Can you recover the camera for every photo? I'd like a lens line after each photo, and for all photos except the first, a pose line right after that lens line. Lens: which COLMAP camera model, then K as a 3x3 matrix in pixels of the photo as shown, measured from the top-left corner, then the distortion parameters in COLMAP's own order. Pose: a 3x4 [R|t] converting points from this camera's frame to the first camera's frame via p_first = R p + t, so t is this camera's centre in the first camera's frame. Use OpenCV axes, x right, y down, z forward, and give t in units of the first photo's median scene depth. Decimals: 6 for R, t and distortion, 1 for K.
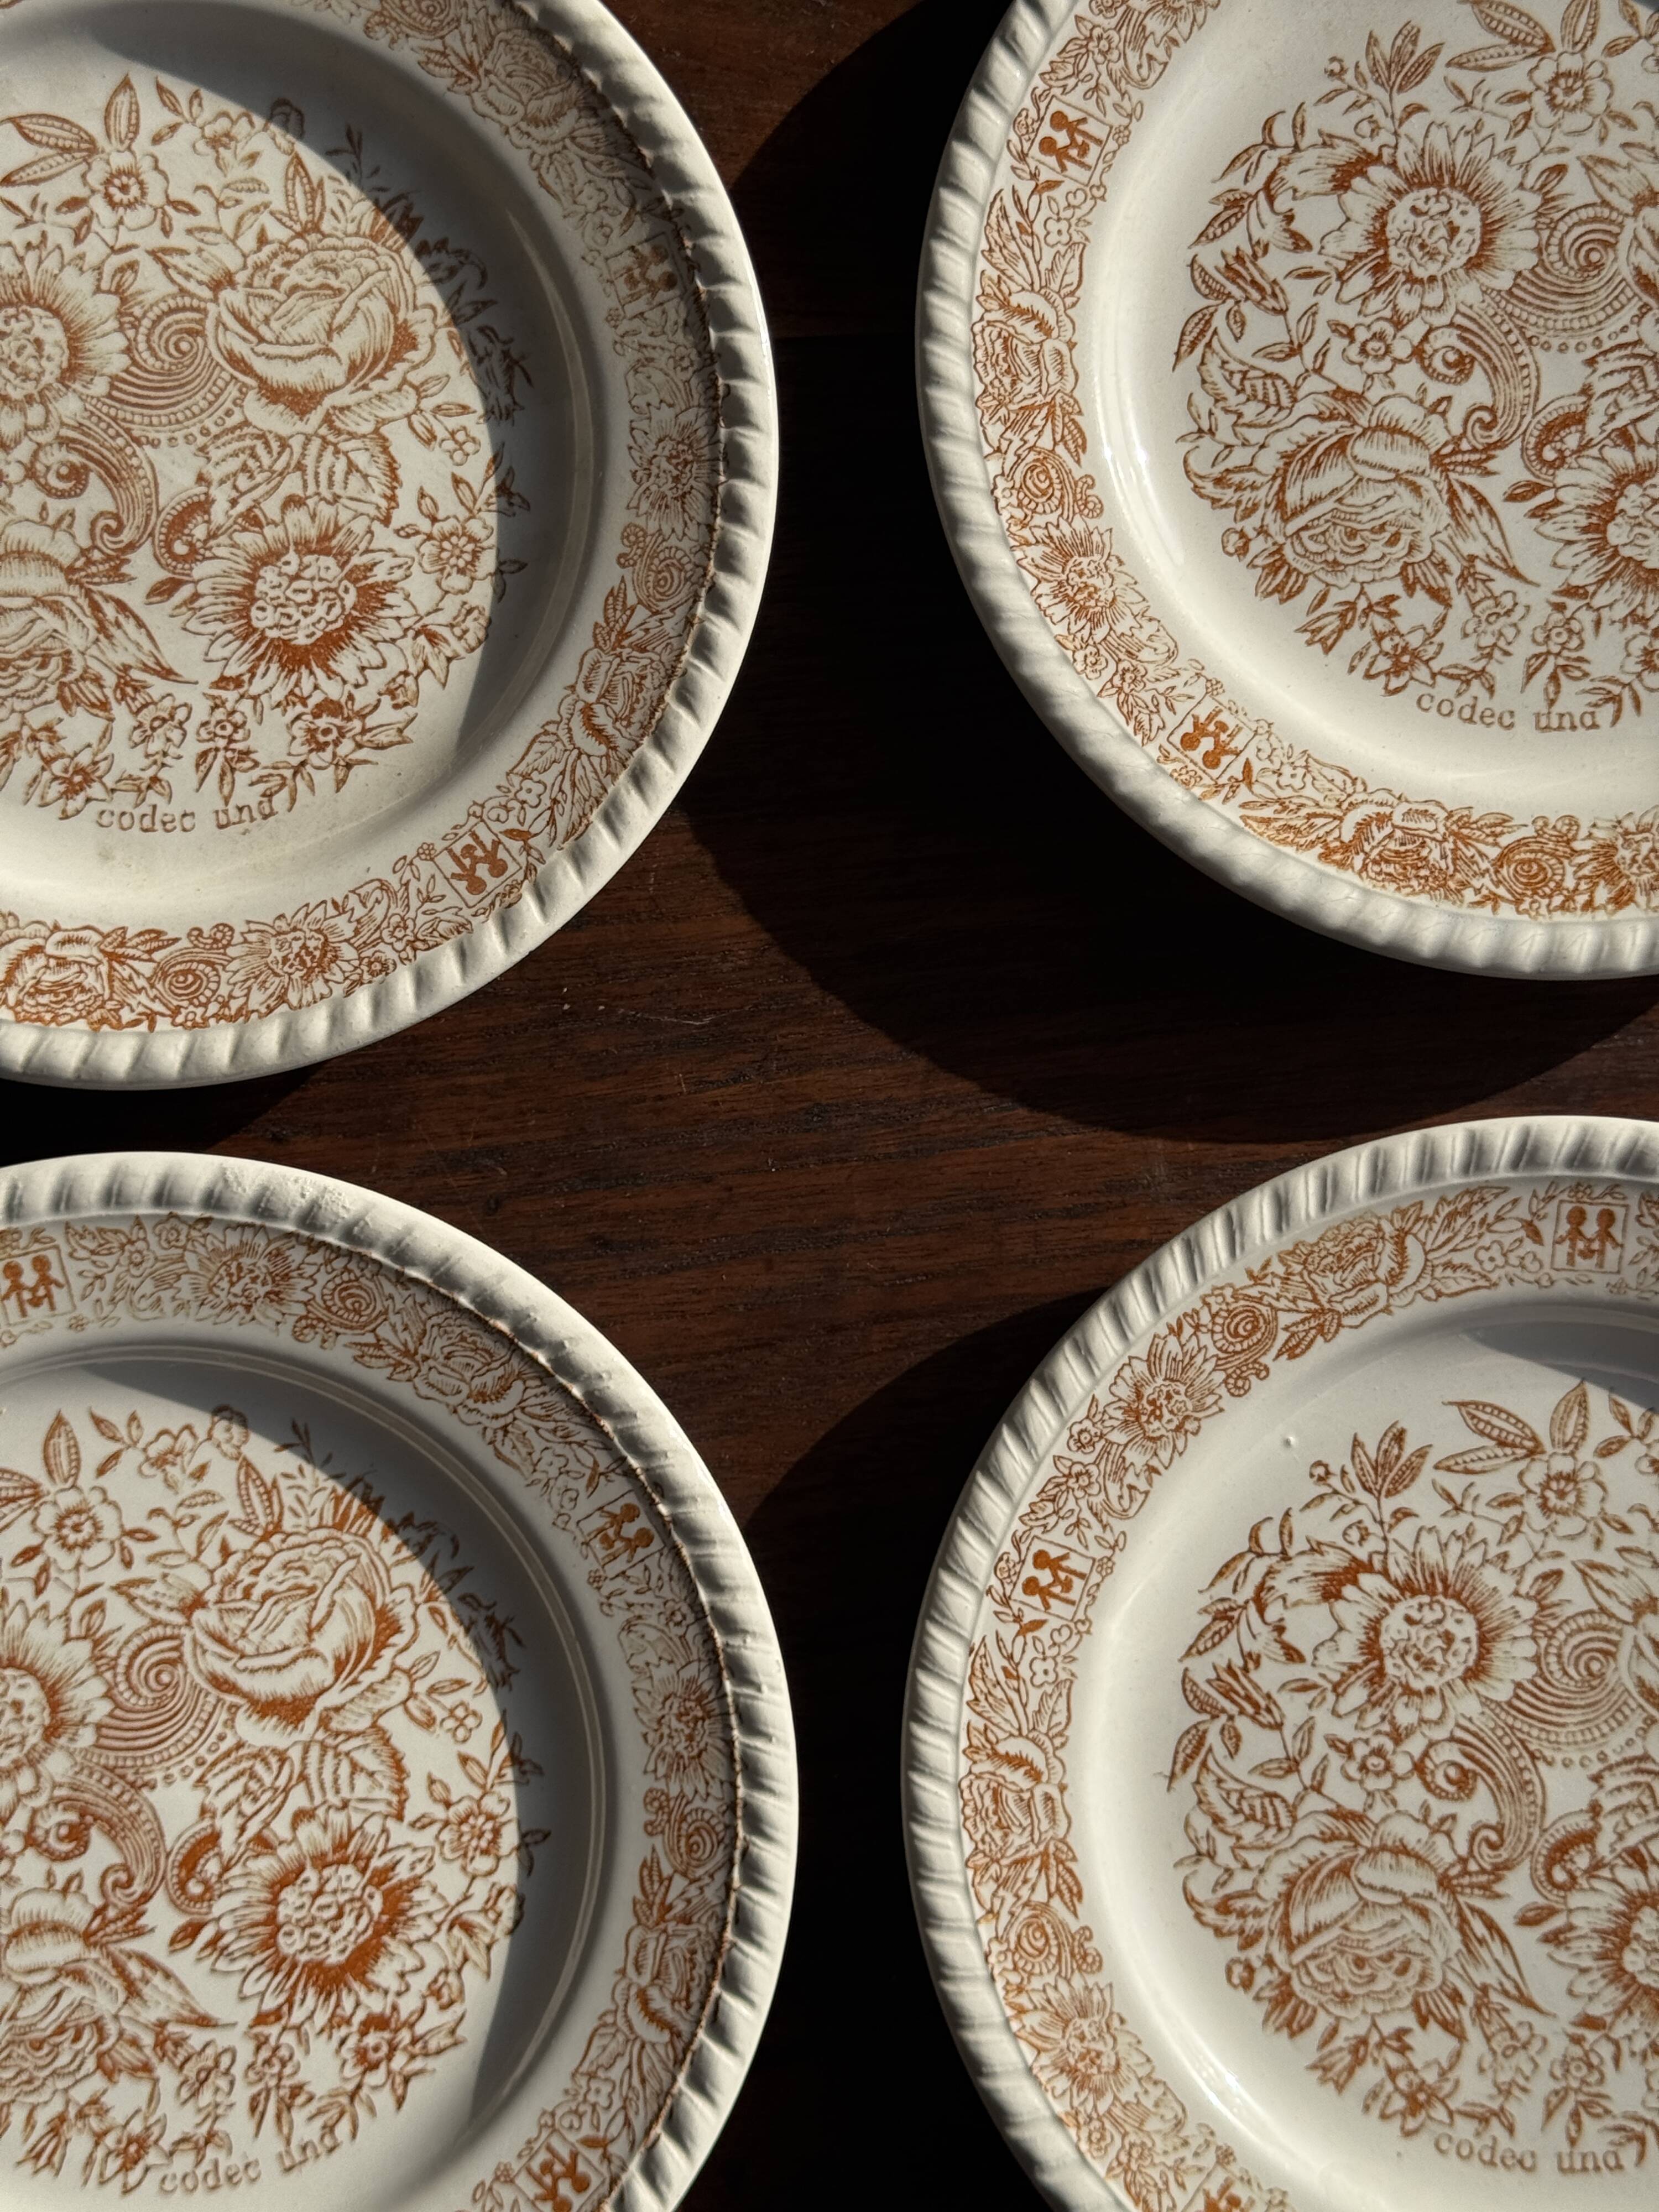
lens RADIAL K [[3088.6, 0, 853.7], [0, 3088.6, 1113.8], [0, 0, 1]] dist [0.106910, 0.000000]
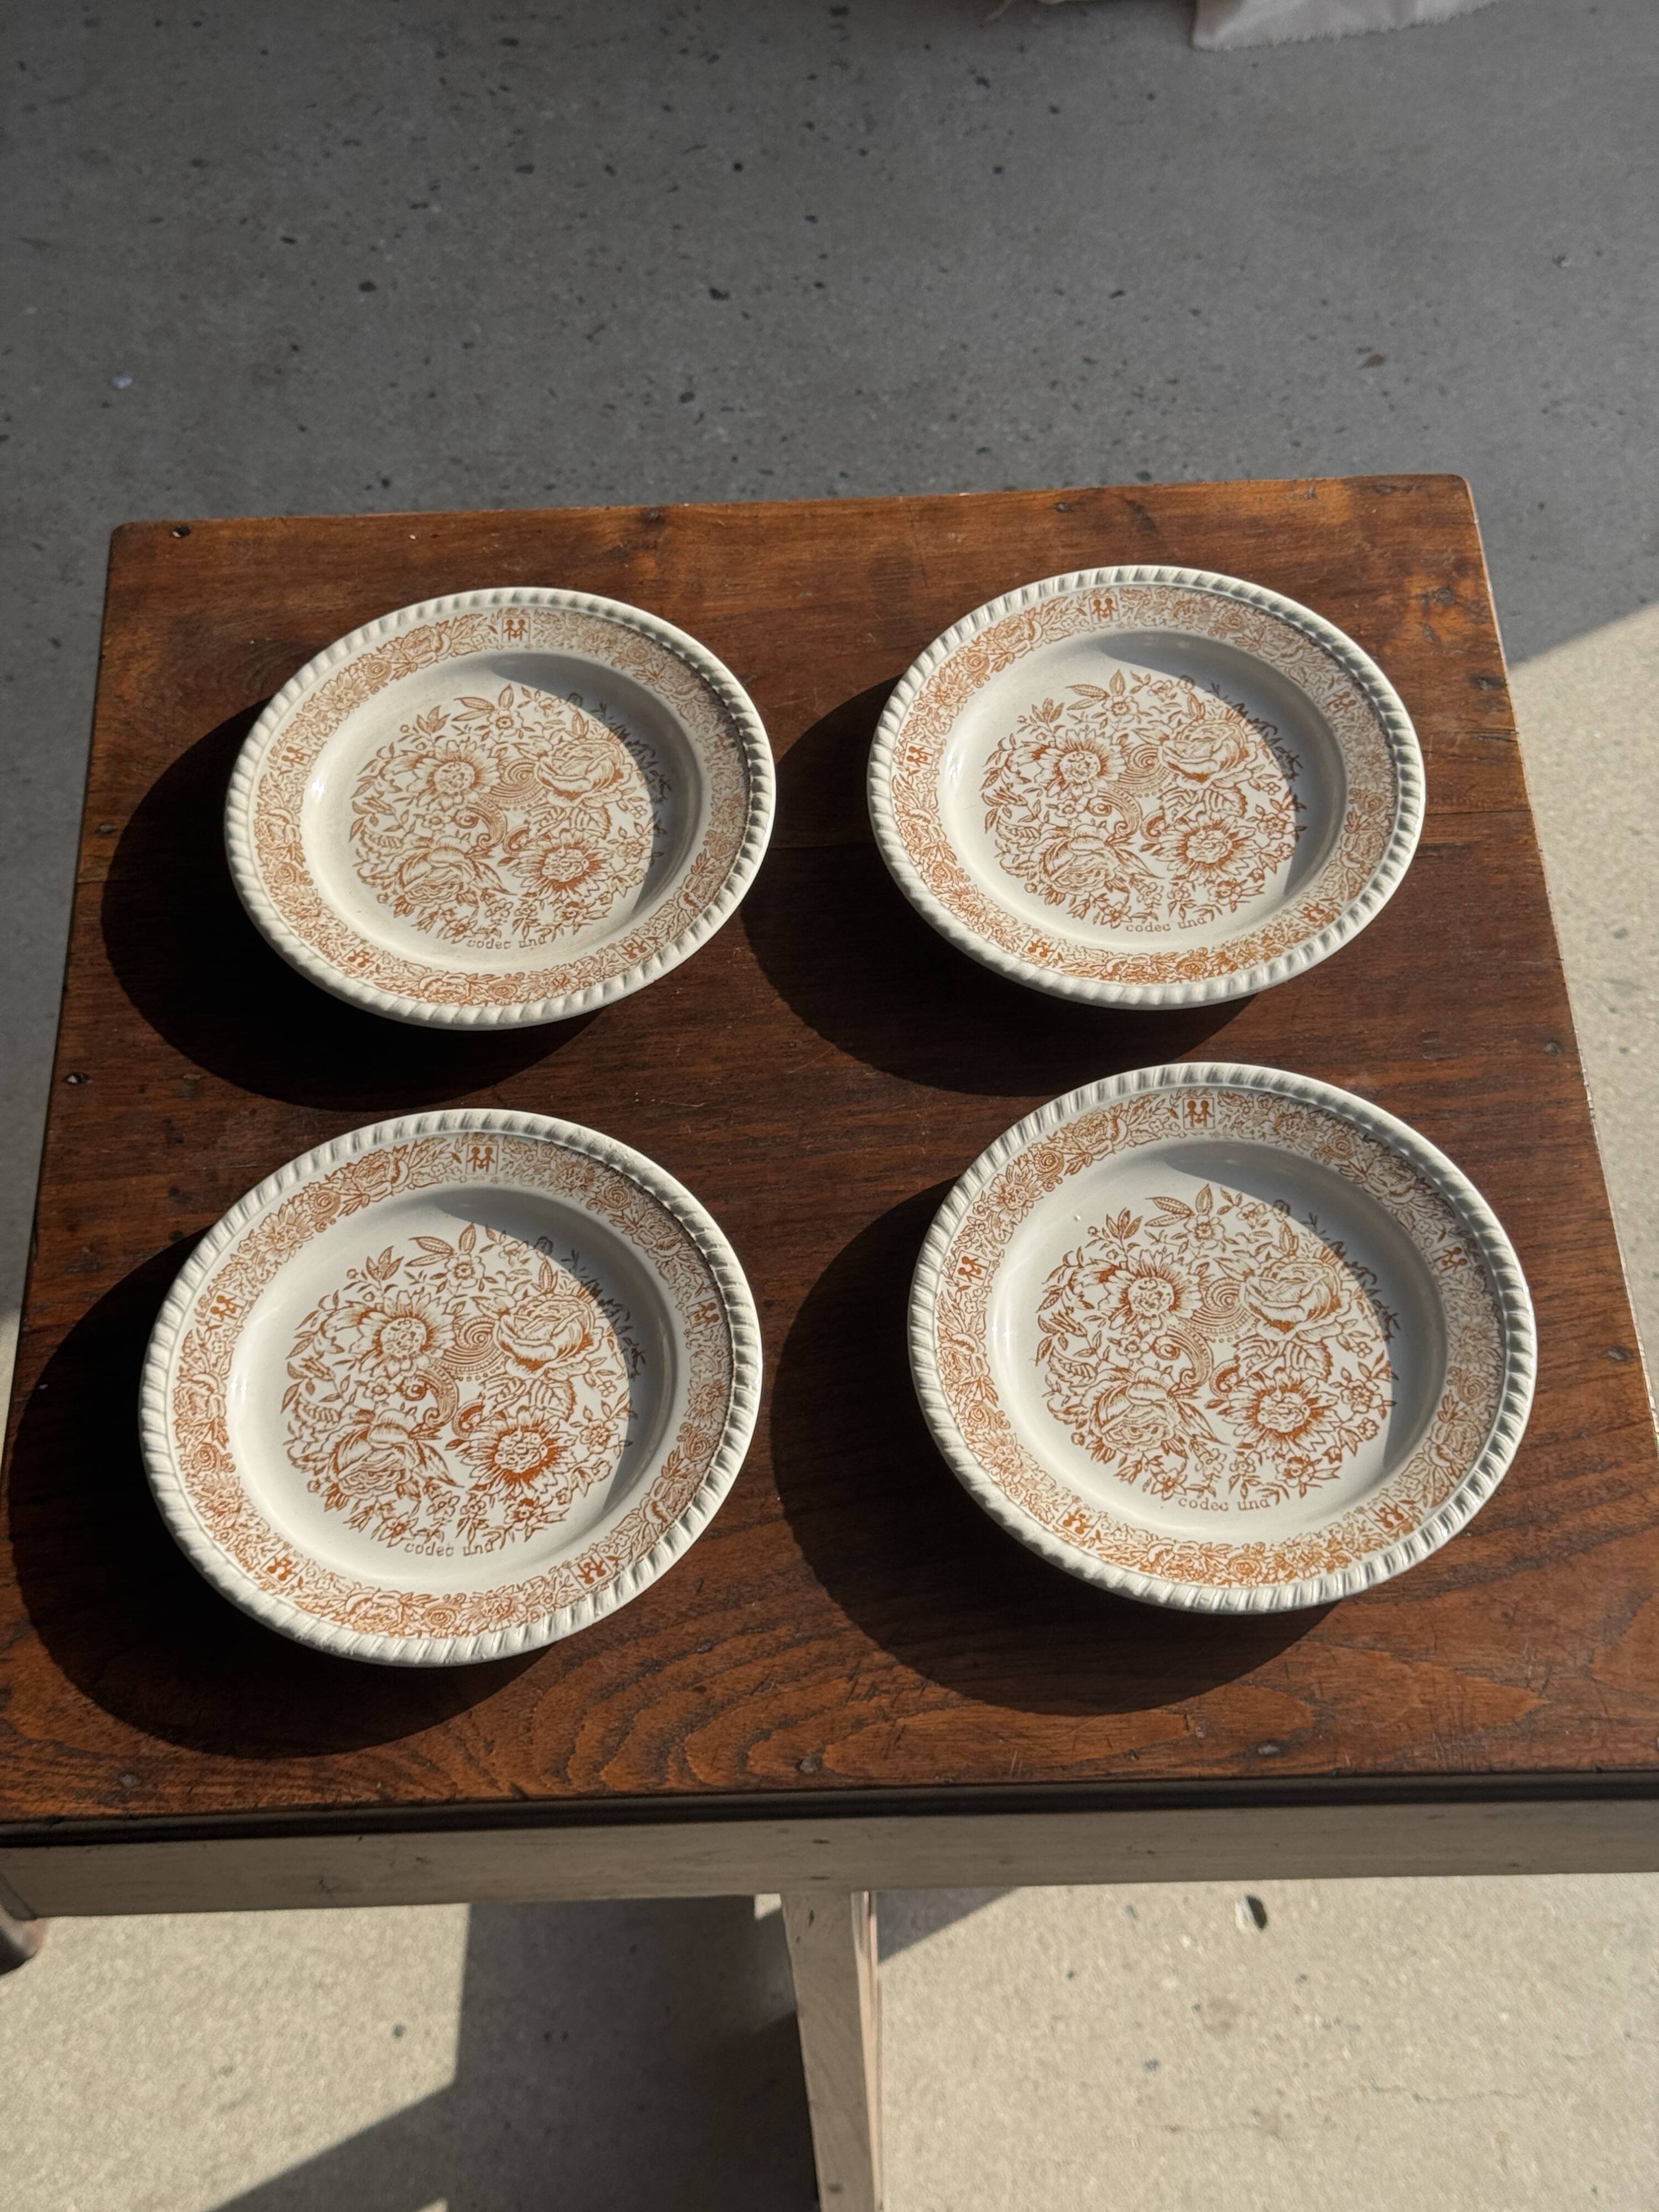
lens RADIAL K [[3021.8, 0, 821.5], [0, 3021.8, 1083.0], [0, 0, 1]] dist [0.058273, 0.000000]
pose [[0.997551, -0.068546, 0.013877, -0.059917], [0.066761, 0.874218, -0.480922, 1.031936], [0.020834, 0.480670, 0.876654, -0.900944]]
